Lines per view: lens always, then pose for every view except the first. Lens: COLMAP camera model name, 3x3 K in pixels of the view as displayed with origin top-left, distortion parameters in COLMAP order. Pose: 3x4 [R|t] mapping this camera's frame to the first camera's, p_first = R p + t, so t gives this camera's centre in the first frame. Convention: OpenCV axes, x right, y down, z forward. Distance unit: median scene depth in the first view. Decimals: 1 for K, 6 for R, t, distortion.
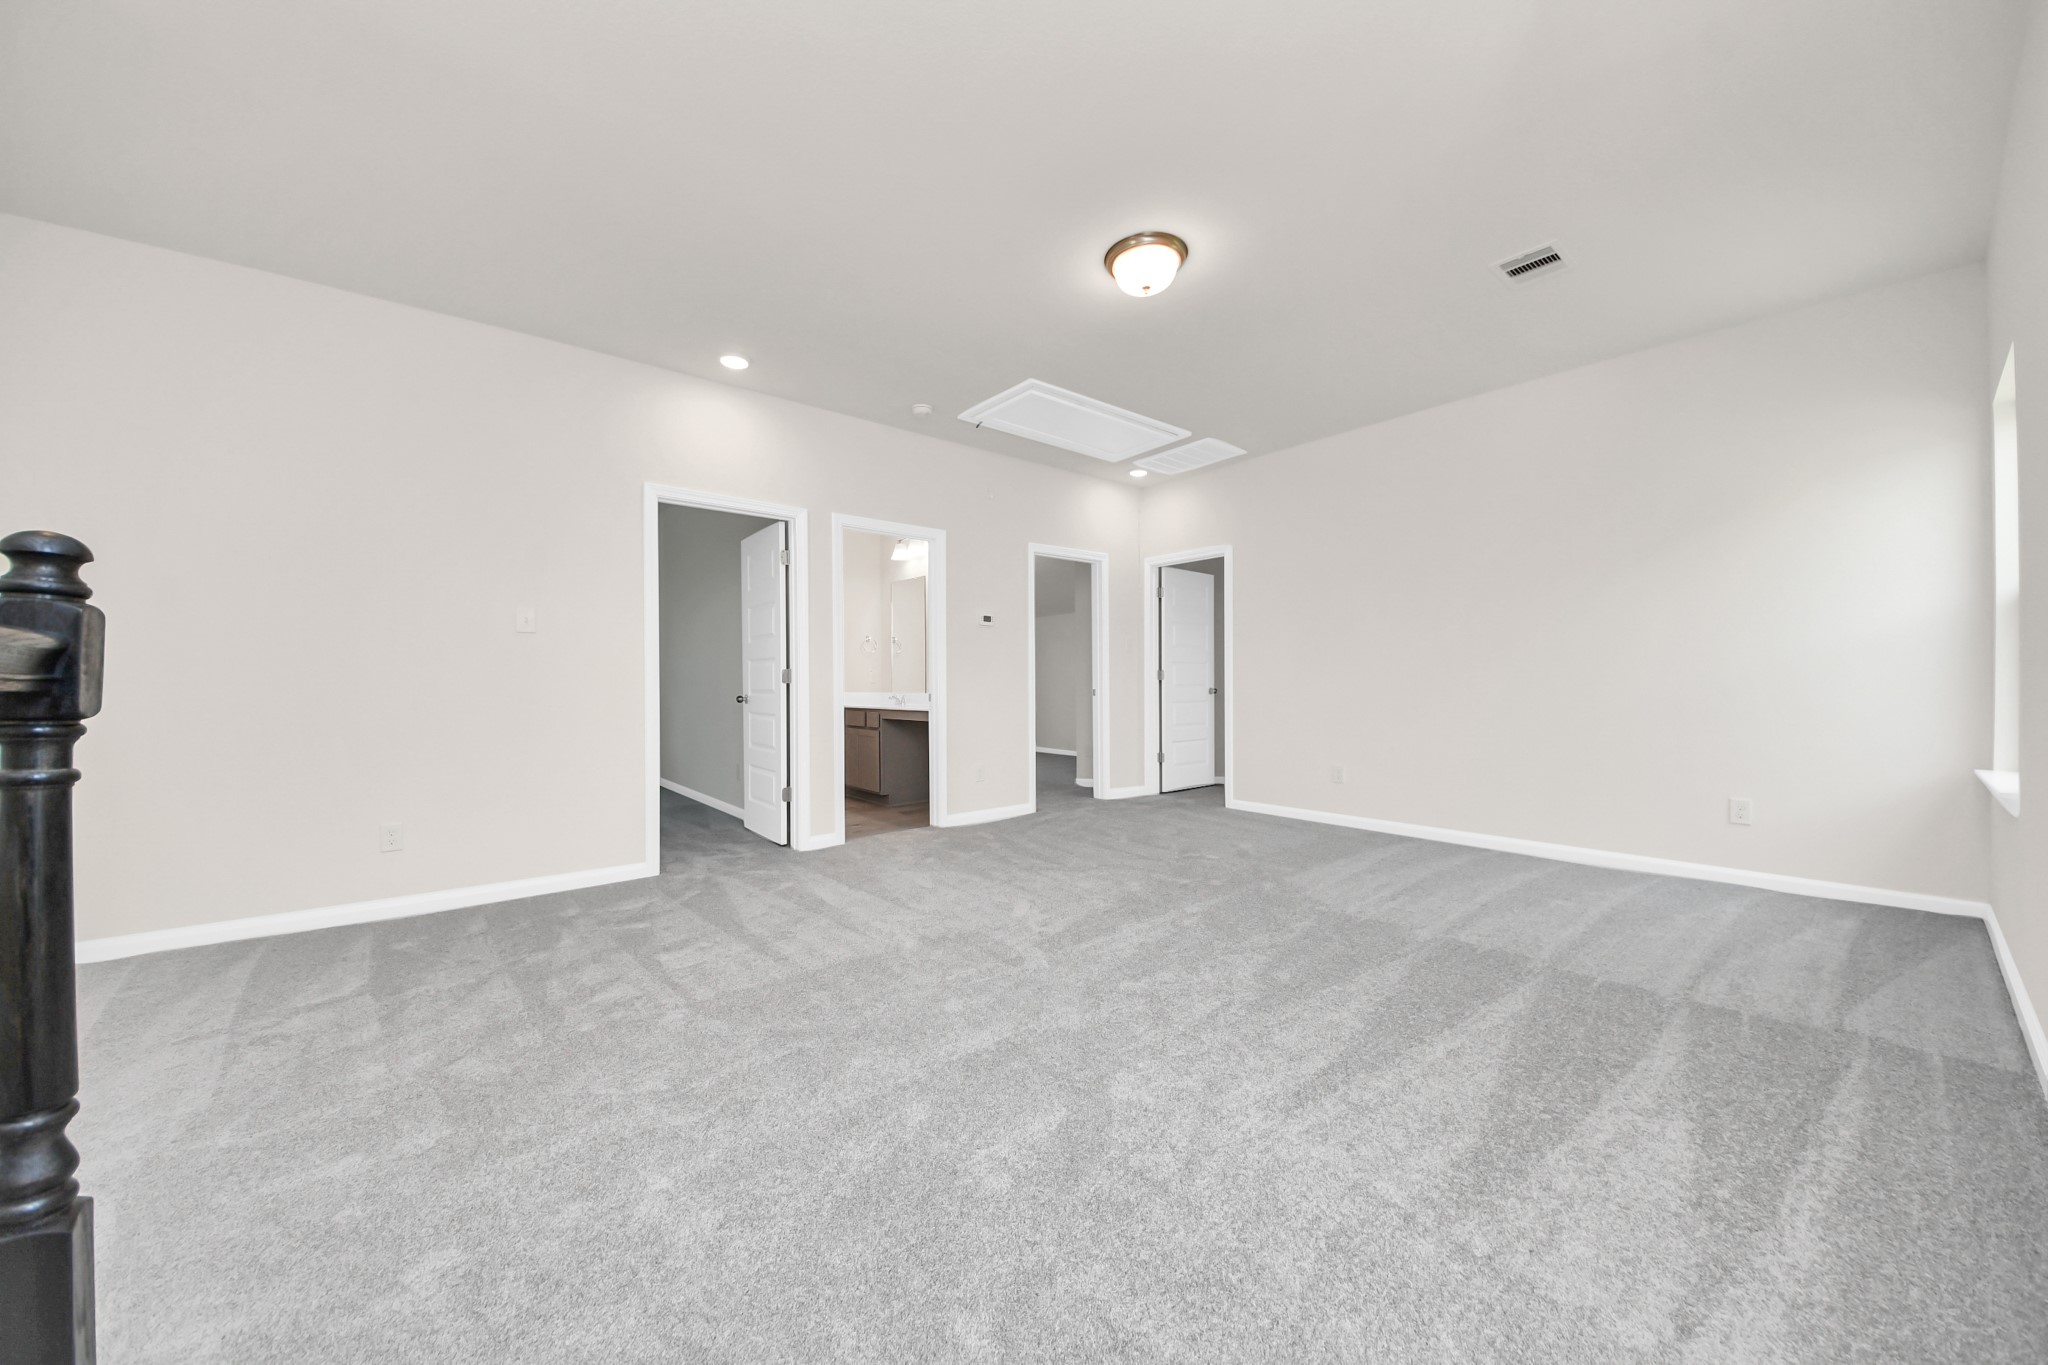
lens RADIAL K [[739.2, 0, 1029.7], [0, 739.2, 691.6], [0, 0, 1]] dist [0.000780, 0.000399]
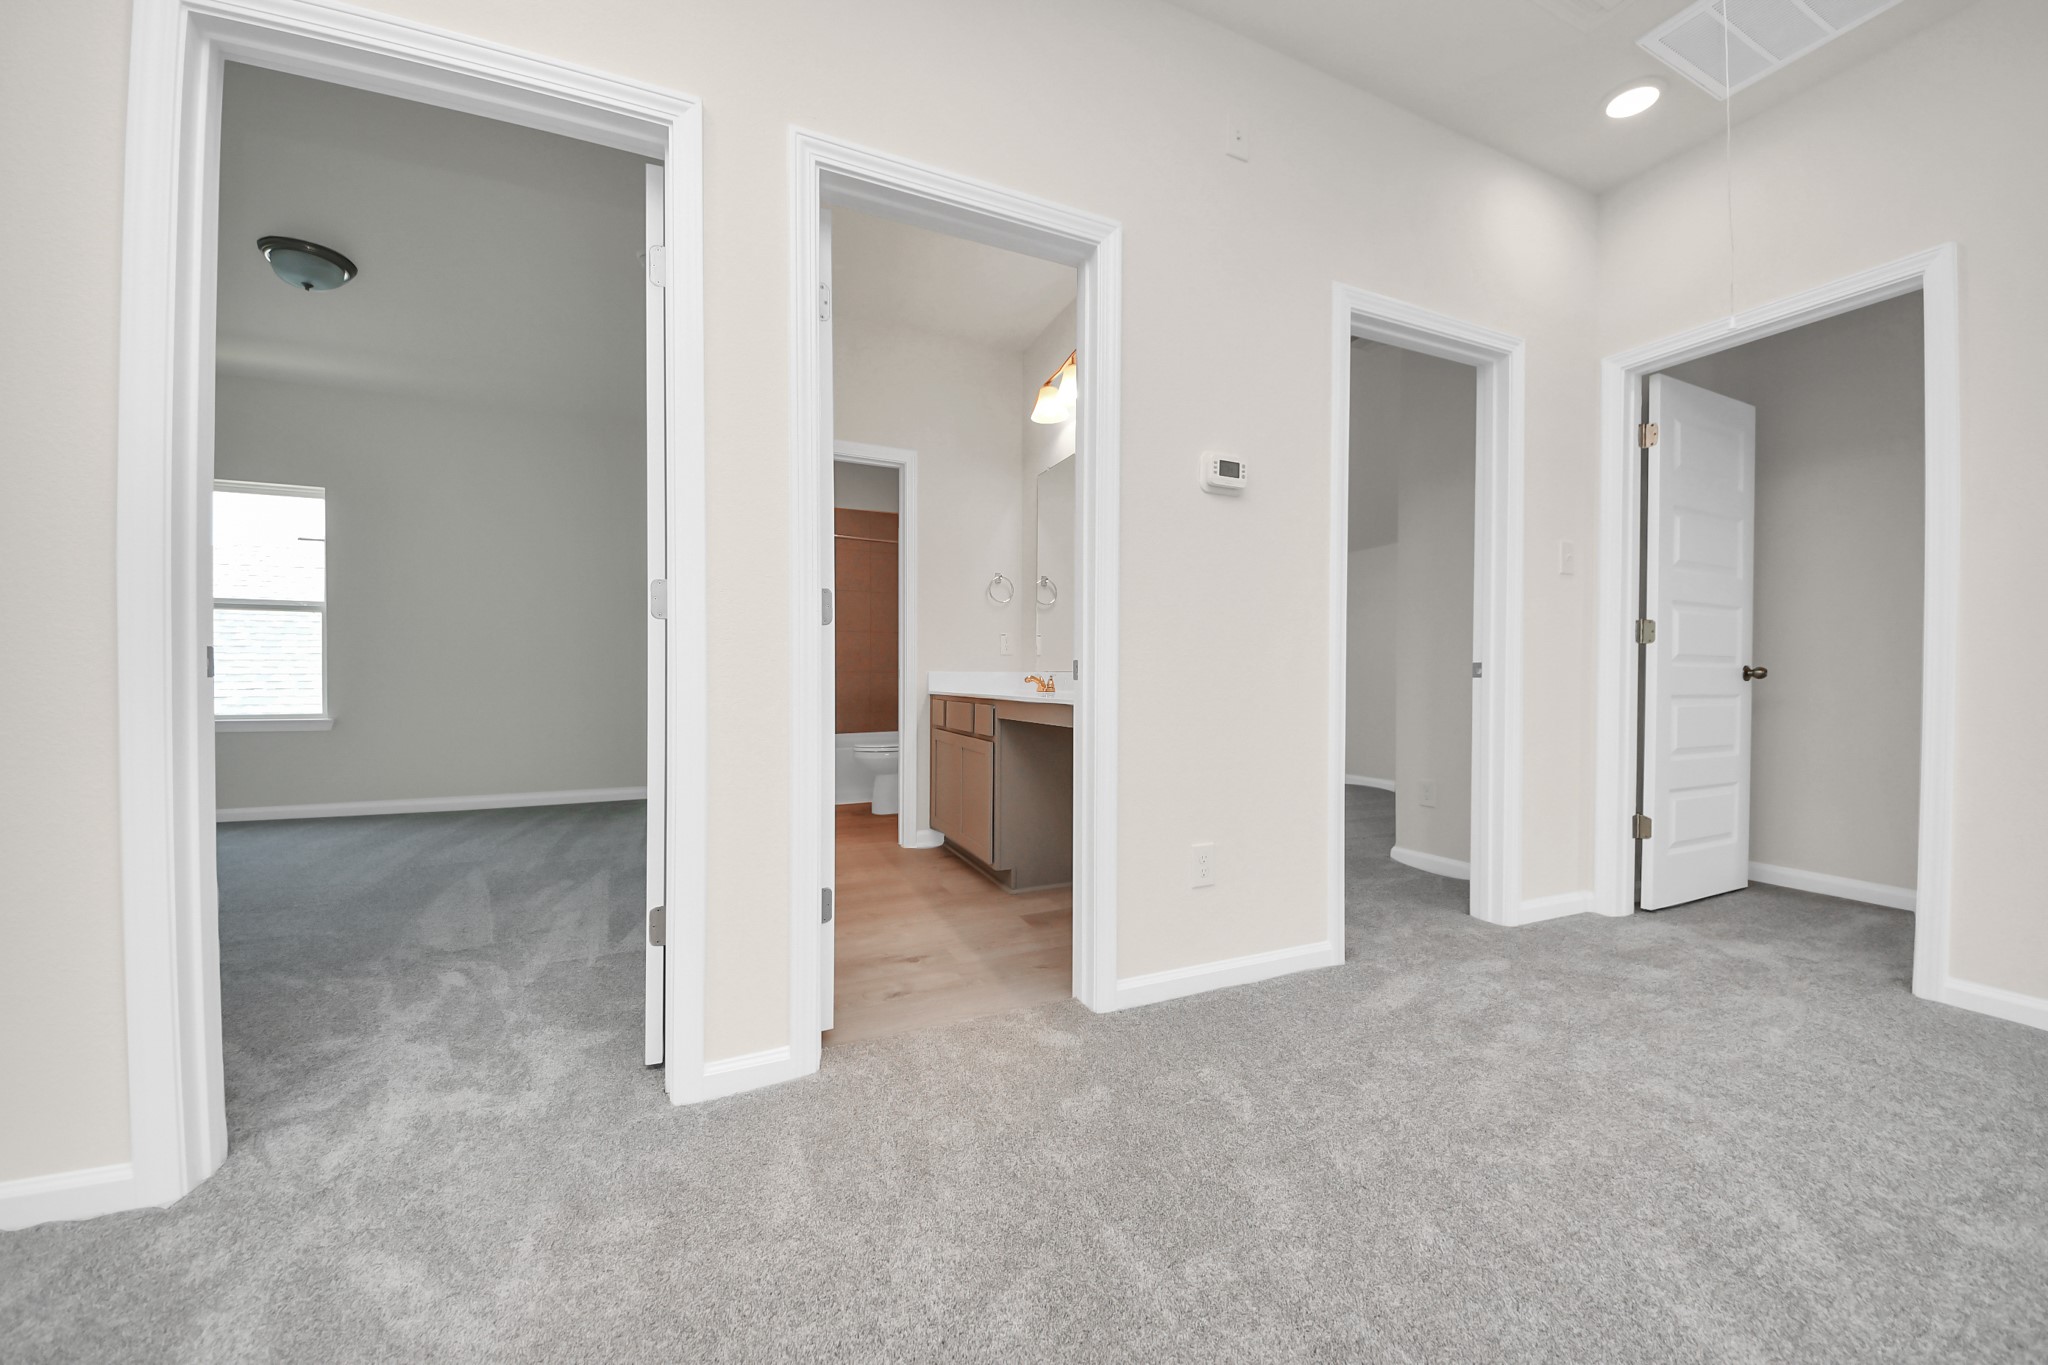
lens RADIAL K [[739.2, 0, 1016.6], [0, 739.2, 690.6], [0, 0, 1]] dist [0.000780, 0.000399]
pose [[0.956824, 0.013838, -0.290337, -0.047526], [-0.013880, 0.999902, 0.001915, 0.018159], [0.290335, 0.002197, 0.956923, 0.566898]]
